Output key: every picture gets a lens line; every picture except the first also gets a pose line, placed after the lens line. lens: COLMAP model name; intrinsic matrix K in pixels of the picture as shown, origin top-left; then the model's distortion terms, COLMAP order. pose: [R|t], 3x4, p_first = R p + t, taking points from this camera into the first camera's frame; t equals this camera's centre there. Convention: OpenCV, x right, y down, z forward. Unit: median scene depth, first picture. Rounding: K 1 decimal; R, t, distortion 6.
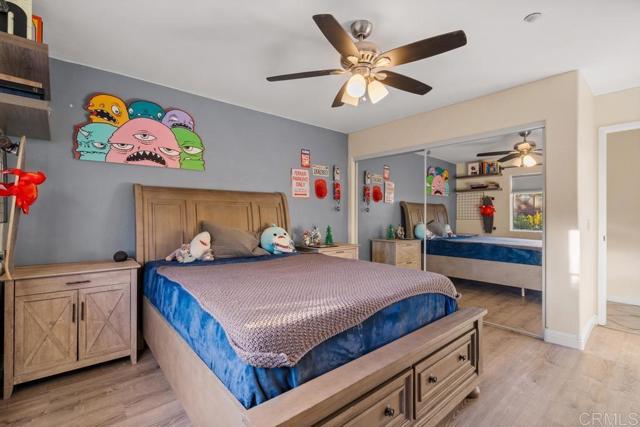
lens RADIAL K [[296.1, 0, 318.0], [0, 296.1, 215.2], [0, 0, 1]] dist [-0.001335, 0.000230]
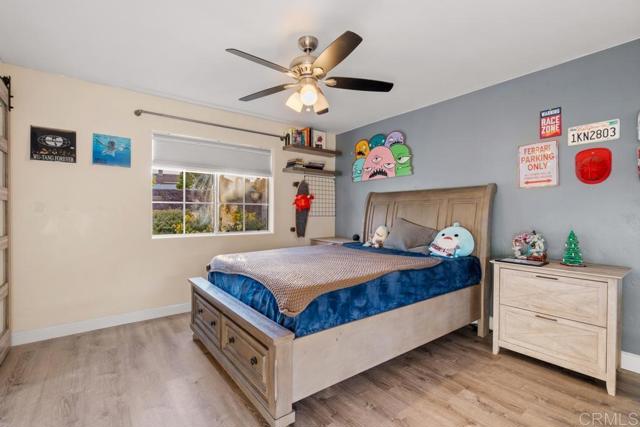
lens RADIAL K [[296.1, 0, 317.9], [0, 296.1, 212.8], [0, 0, 1]] dist [-0.001335, 0.000230]
pose [[-0.061436, -0.003115, -0.998106, 0.865681], [-0.006797, 0.999973, -0.002702, 0.005418], [0.998088, 0.006618, -0.061455, 0.770157]]
